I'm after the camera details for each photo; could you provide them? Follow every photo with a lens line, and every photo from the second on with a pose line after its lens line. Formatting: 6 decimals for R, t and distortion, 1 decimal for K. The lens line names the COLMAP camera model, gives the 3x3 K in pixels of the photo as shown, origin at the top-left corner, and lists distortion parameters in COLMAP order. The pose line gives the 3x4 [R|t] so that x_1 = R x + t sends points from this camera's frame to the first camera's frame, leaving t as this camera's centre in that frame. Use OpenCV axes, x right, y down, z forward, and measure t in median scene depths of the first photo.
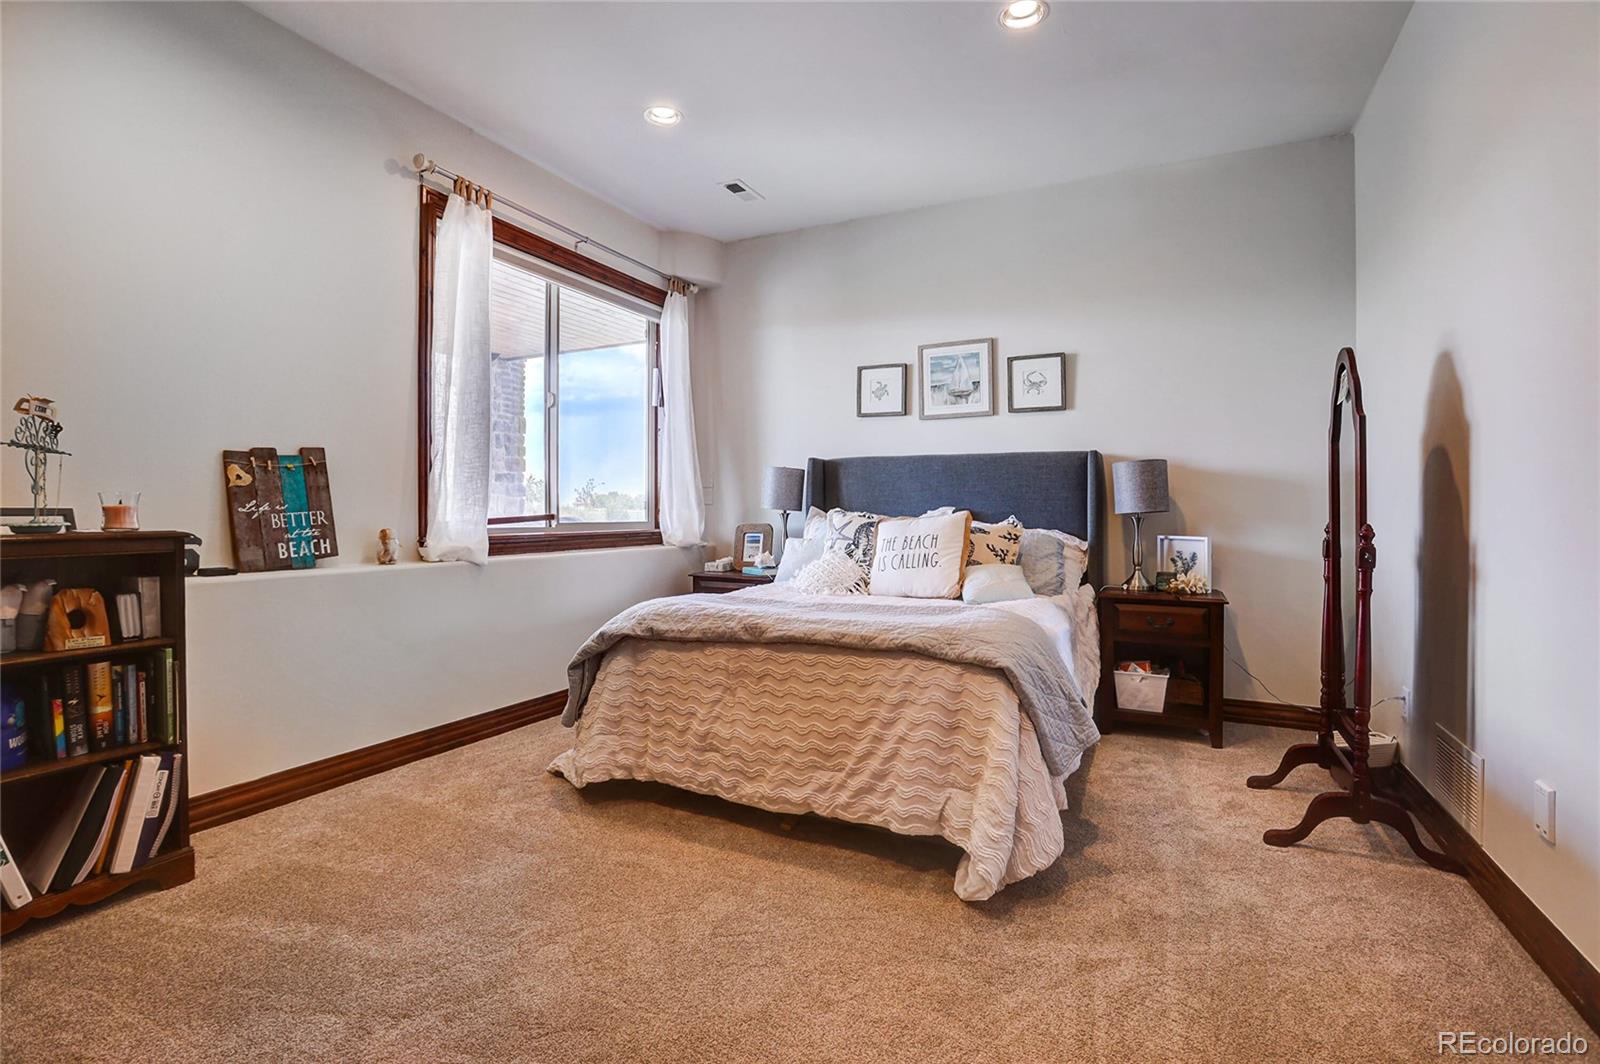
lens RADIAL K [[737.7, 0, 794.0], [0, 737.7, 530.6], [0, 0, 1]] dist [-0.028904, -0.000142]
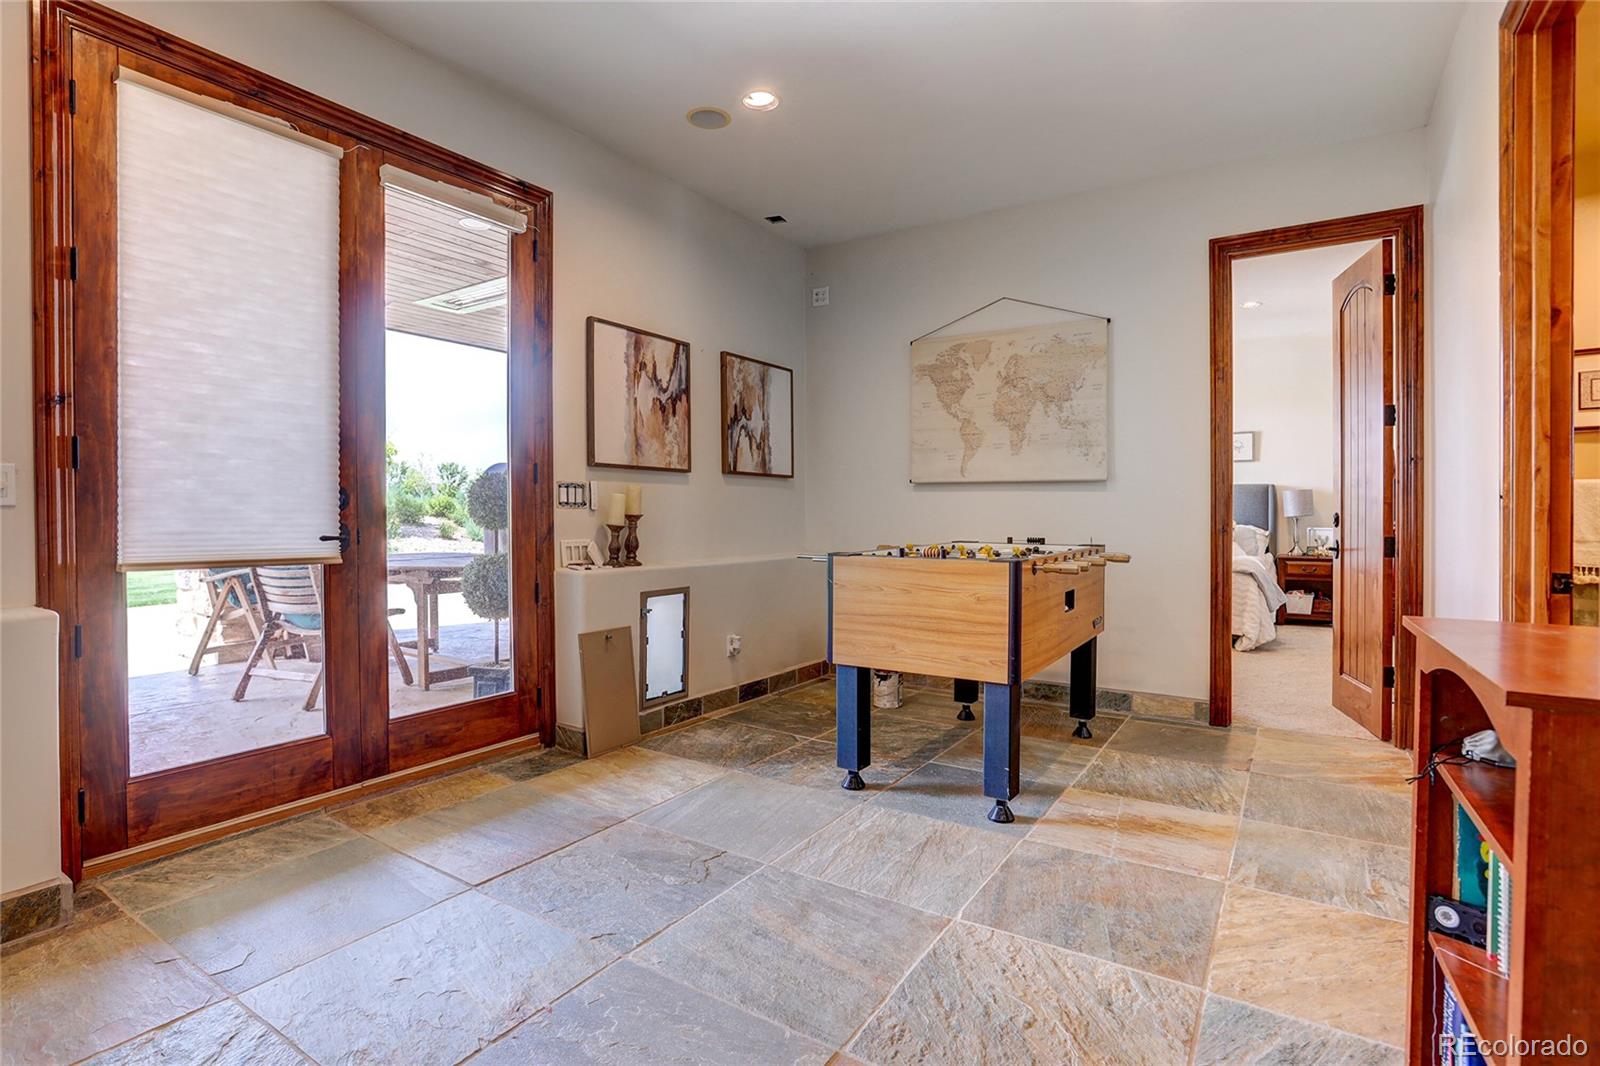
lens RADIAL K [[785.3, 0, 805.7], [0, 785.3, 522.9], [0, 0, 1]] dist [0.003215, 0.000192]
pose [[0.995274, 0.002602, -0.097069, -0.656983], [-0.003076, 0.999984, -0.004733, 0.007617], [0.097055, 0.005009, 0.995266, -1.265351]]
